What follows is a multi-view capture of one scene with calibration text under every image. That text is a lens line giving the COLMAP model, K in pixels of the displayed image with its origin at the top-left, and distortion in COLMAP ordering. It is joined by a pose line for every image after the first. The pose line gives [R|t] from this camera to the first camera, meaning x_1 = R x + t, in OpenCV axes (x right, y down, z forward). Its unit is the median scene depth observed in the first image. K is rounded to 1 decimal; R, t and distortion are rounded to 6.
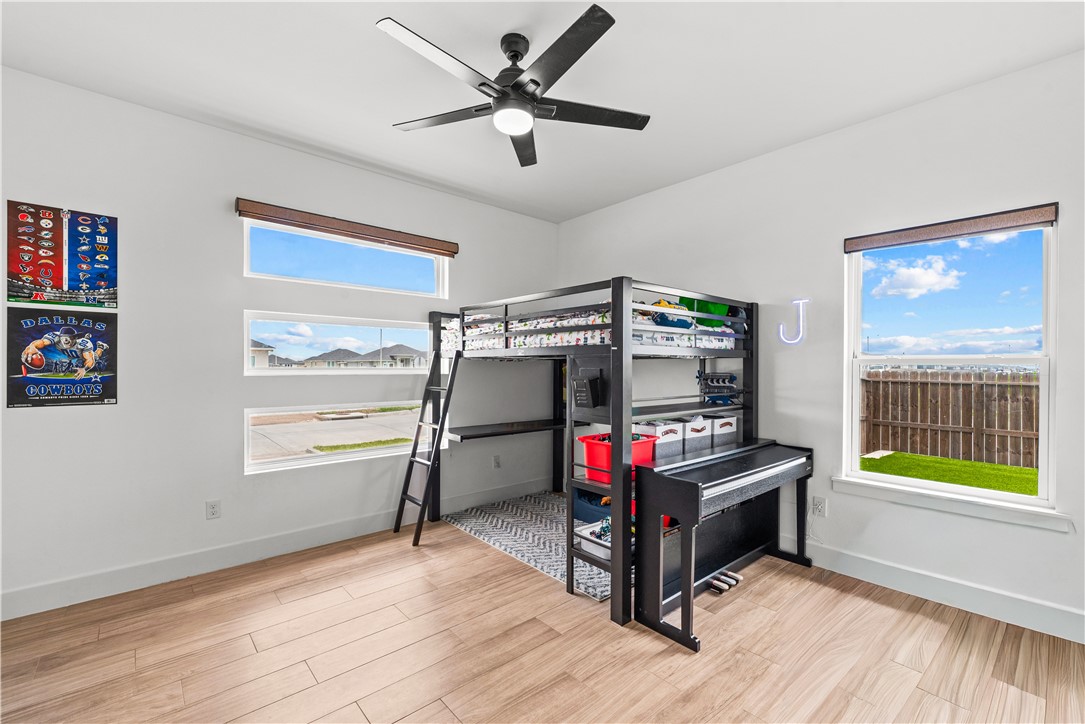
lens RADIAL K [[463.3, 0, 540.4], [0, 463.3, 367.6], [0, 0, 1]] dist [-0.000196, 0.000031]
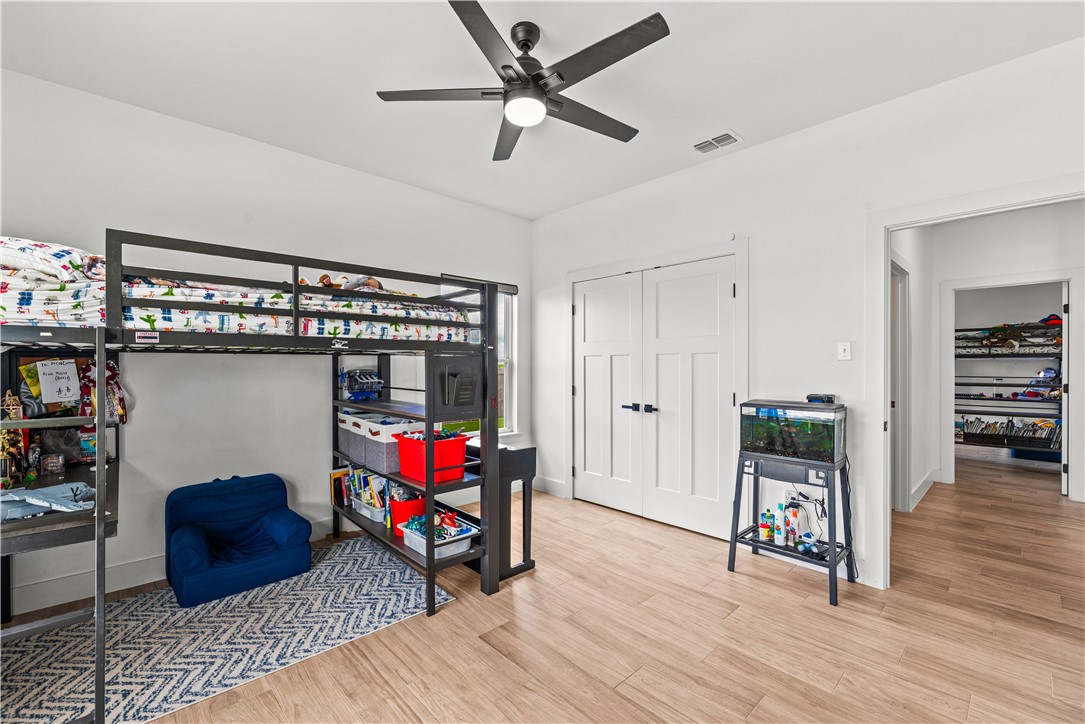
lens RADIAL K [[463.3, 0, 538.7], [0, 463.3, 364.2], [0, 0, 1]] dist [-0.000196, 0.000031]
pose [[-0.039486, -0.003253, 0.999215, -0.854316], [0.000892, 0.999994, 0.003291, -0.004914], [-0.999220, 0.001021, -0.039483, 0.836801]]
